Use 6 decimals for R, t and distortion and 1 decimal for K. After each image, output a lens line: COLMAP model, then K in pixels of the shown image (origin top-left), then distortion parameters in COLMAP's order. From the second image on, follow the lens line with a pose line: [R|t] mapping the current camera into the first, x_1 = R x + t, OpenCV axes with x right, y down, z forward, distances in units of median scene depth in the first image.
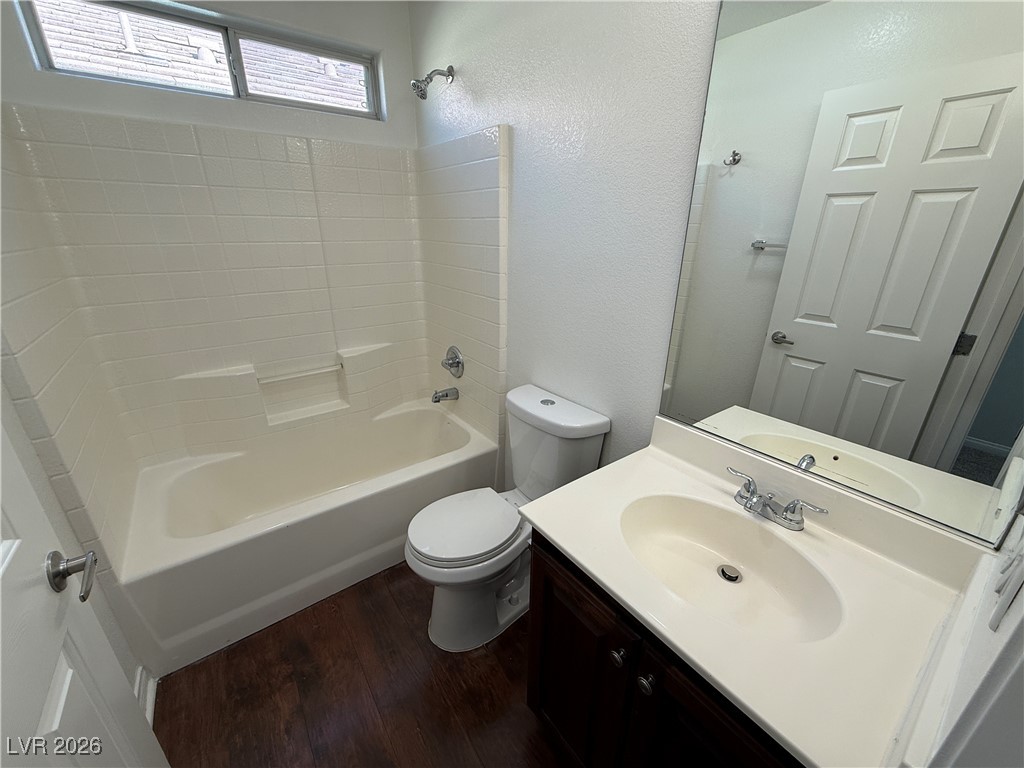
lens RADIAL K [[406.1, 0, 507.4], [0, 406.1, 384.5], [0, 0, 1]] dist [-0.000292, 0.000757]
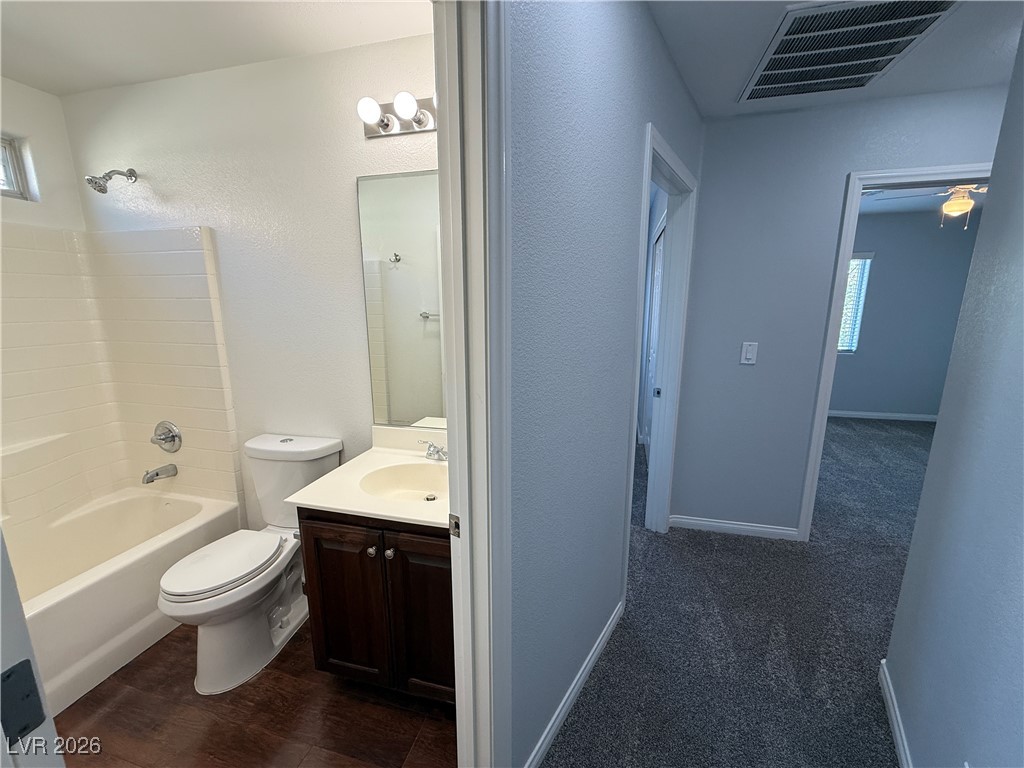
lens RADIAL K [[406.1, 0, 510.6], [0, 406.1, 380.7], [0, 0, 1]] dist [-0.000292, 0.000757]
pose [[0.771825, -0.127926, 0.622833, -0.104873], [0.237115, 0.966800, -0.095262, 0.127631], [-0.589968, 0.221208, 0.776534, -0.346078]]
